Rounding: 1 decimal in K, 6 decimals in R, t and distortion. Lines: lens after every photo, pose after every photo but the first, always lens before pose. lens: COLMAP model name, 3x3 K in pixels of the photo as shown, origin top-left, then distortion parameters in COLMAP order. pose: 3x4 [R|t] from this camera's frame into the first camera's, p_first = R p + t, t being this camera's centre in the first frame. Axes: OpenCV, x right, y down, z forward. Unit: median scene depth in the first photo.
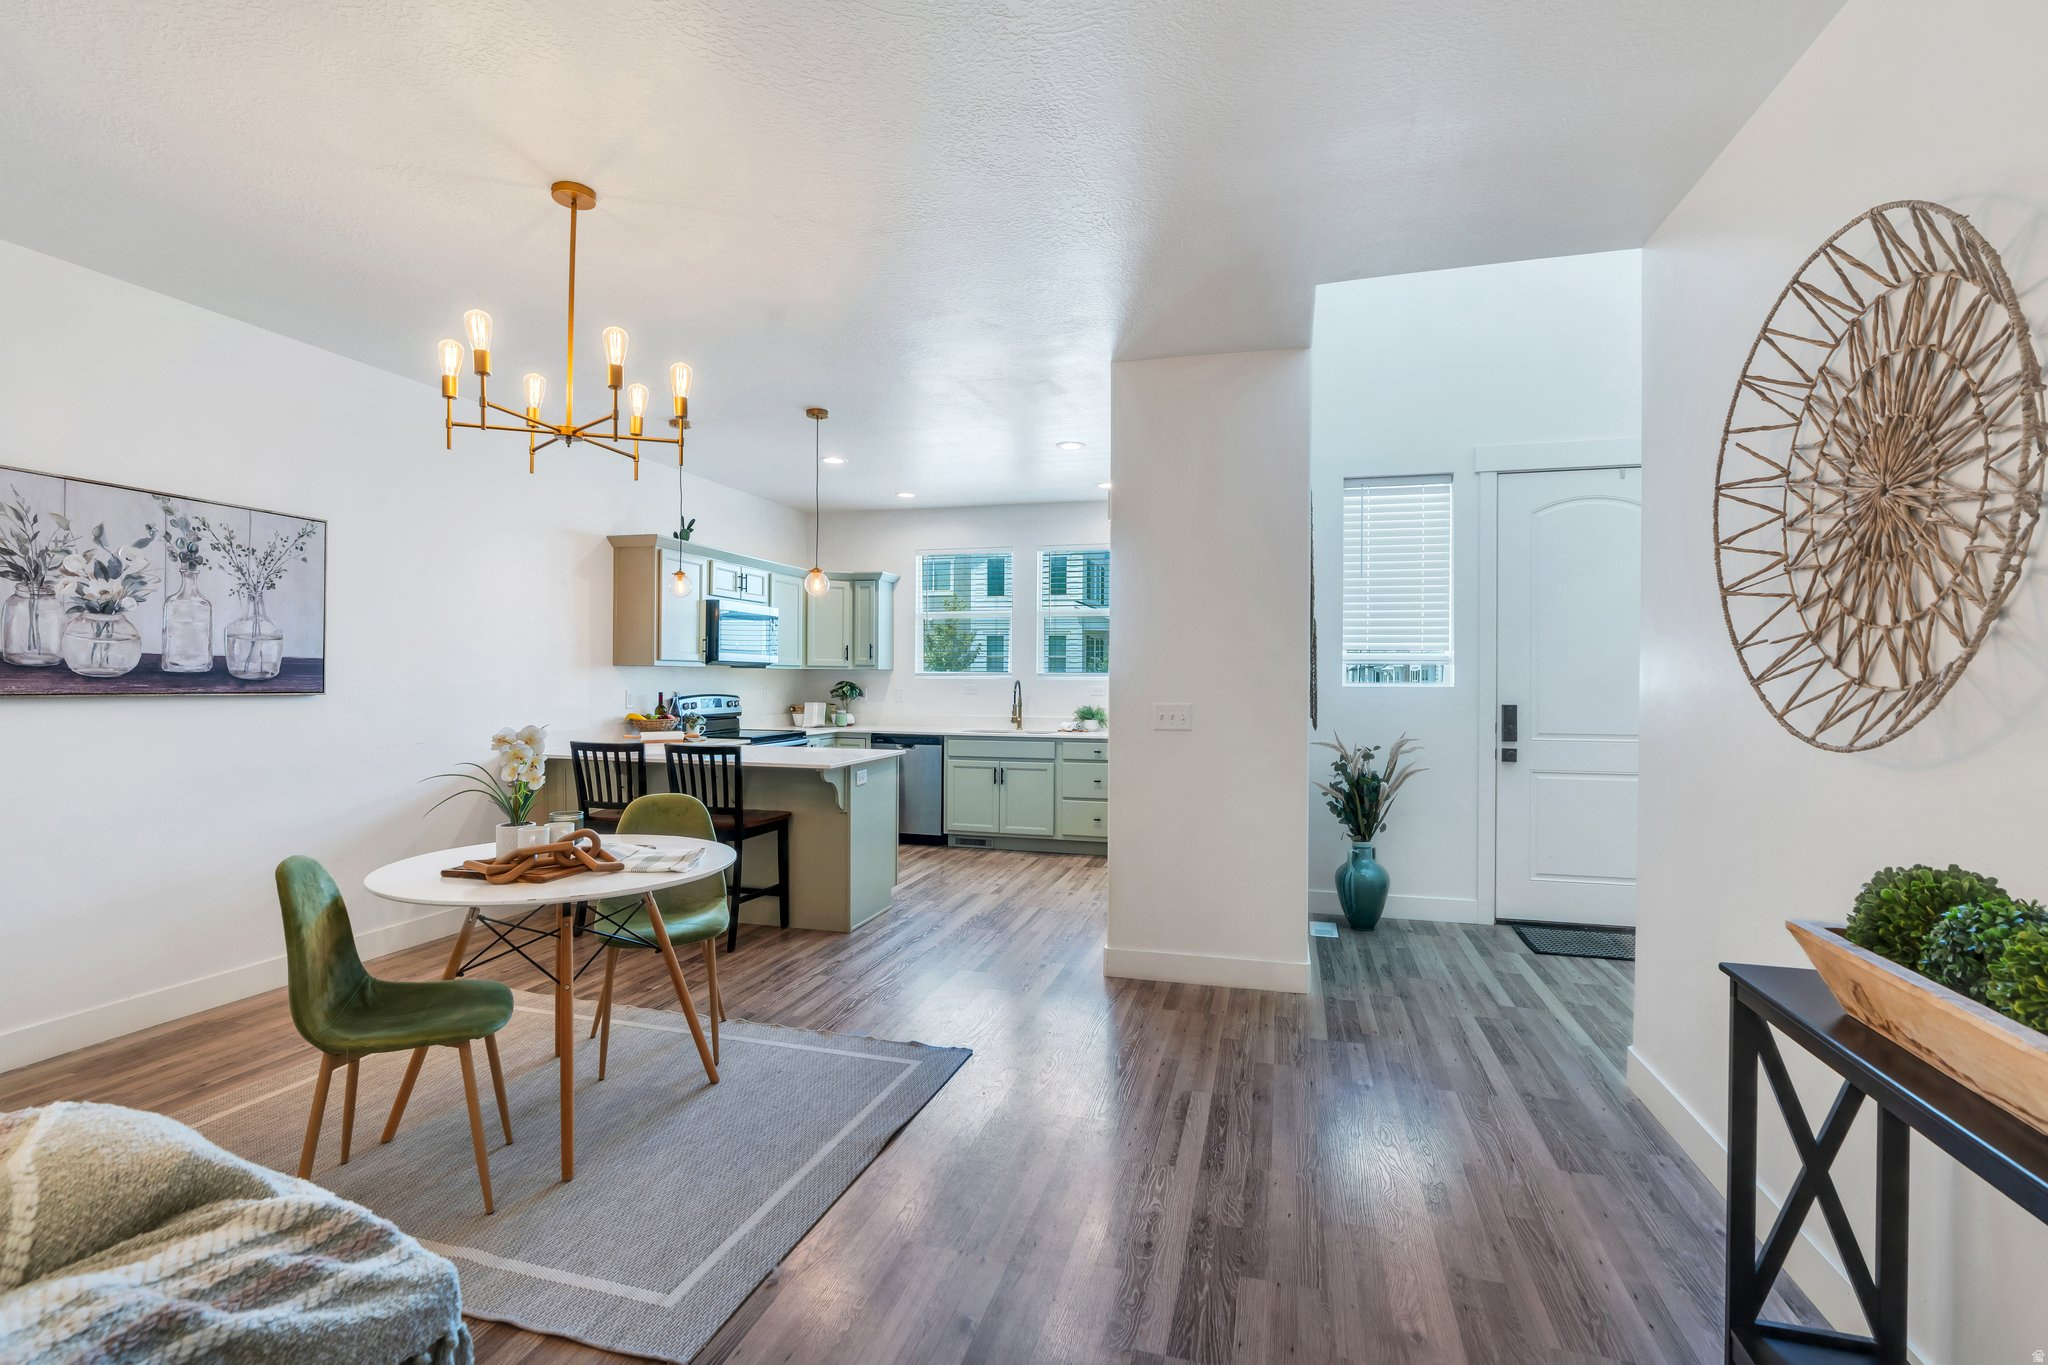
lens RADIAL K [[935.7, 0, 1017.1], [0, 935.7, 684.4], [0, 0, 1]] dist [-0.002373, 0.000394]
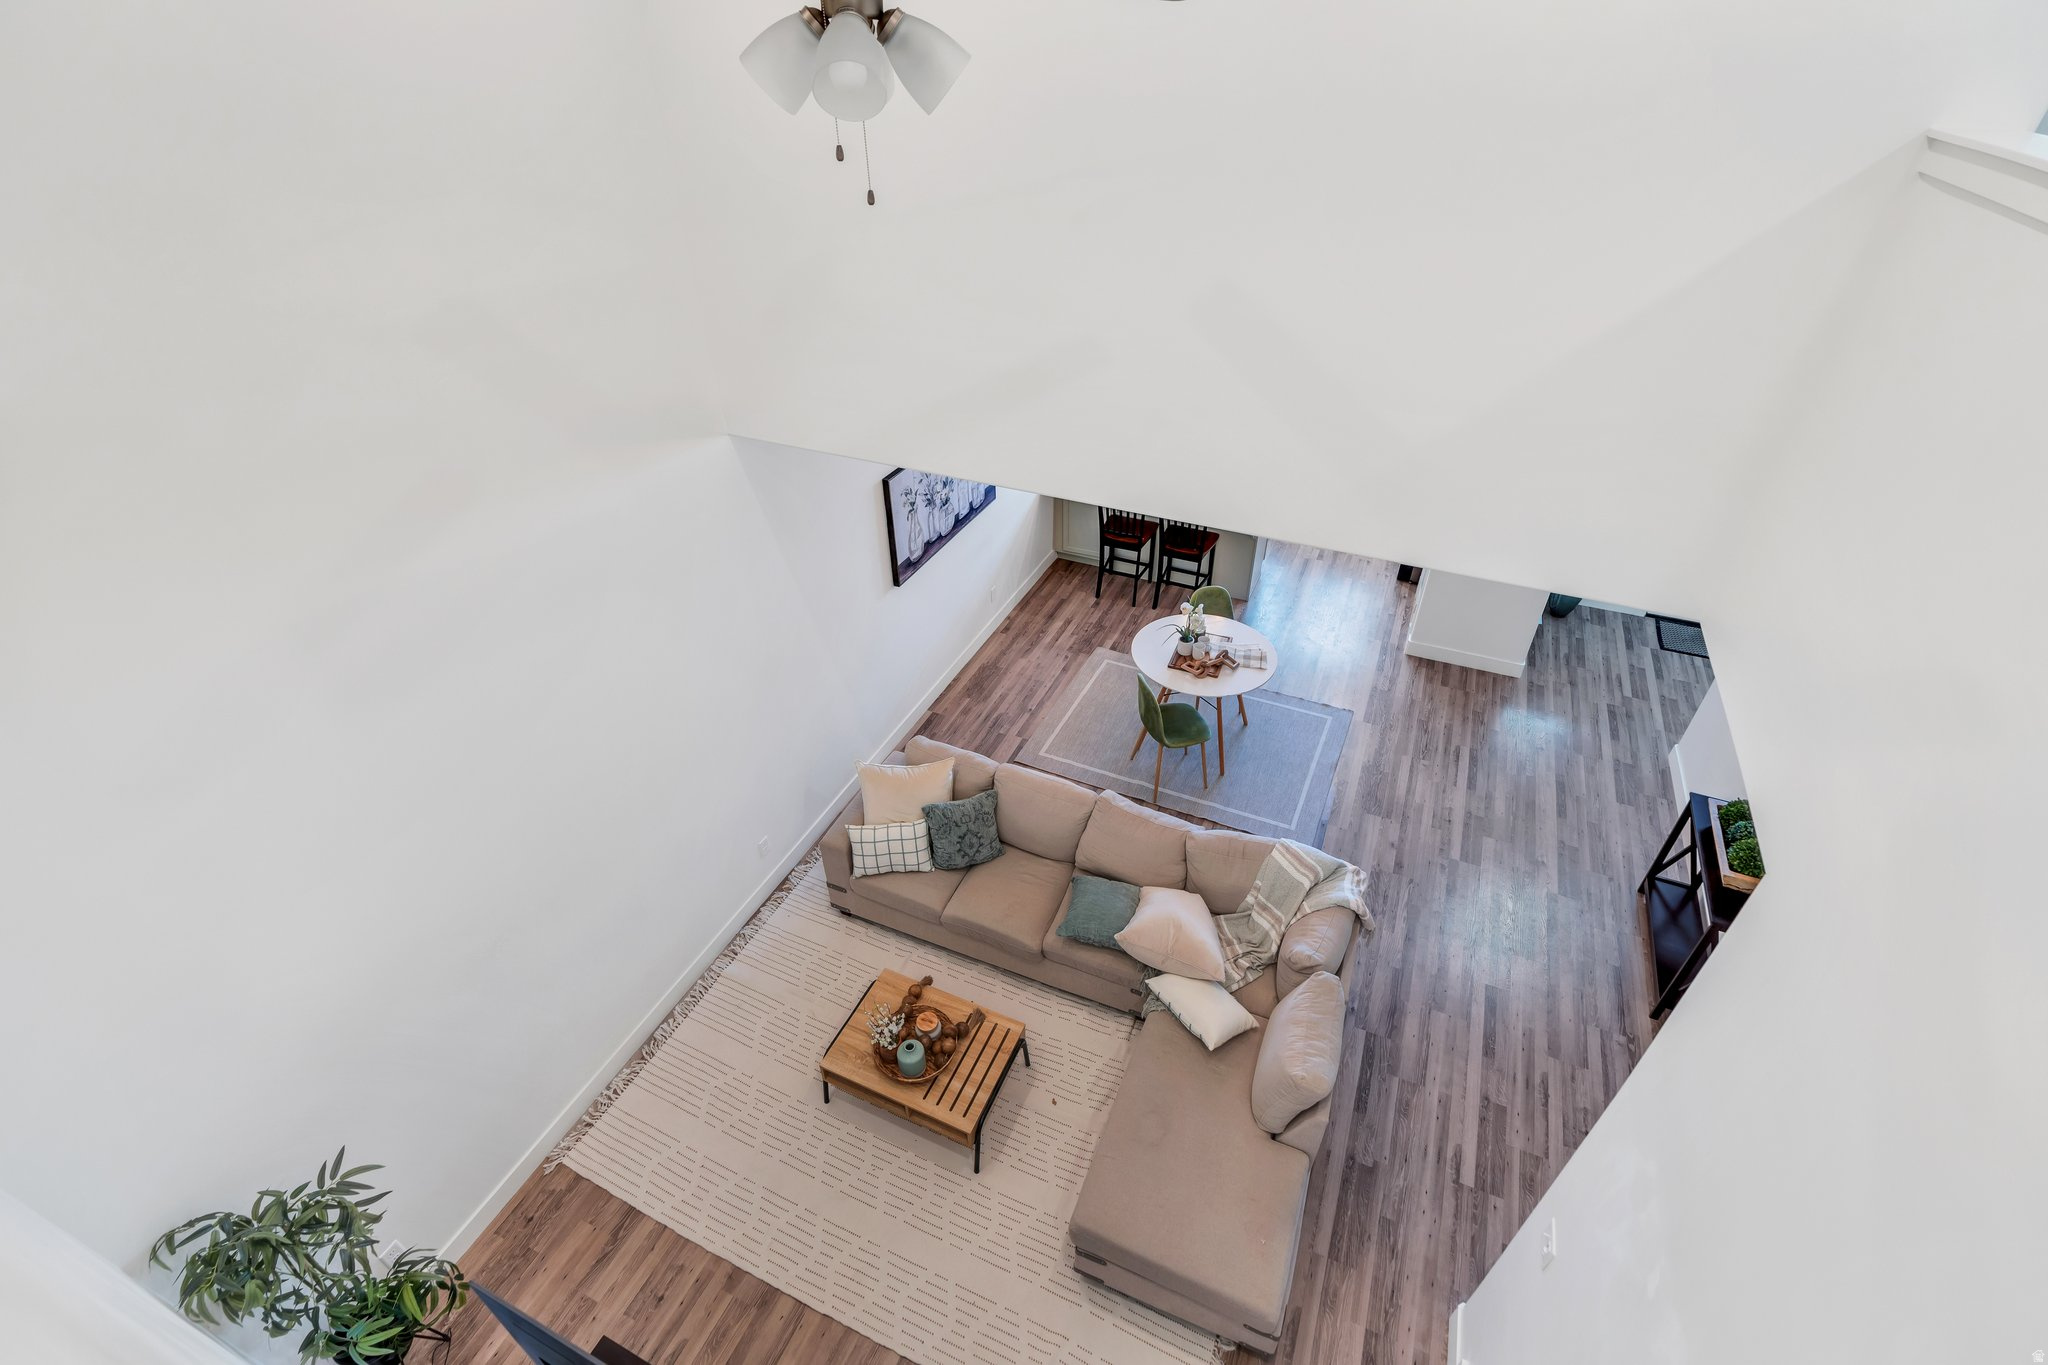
lens RADIAL K [[935.7, 0, 1027.8], [0, 935.7, 680.0], [0, 0, 1]] dist [-0.002373, 0.000394]
pose [[0.990995, 0.073396, -0.111991, -0.566722], [0.006406, 0.809437, 0.587172, -0.957569], [0.133745, -0.582602, 0.801678, -0.802628]]
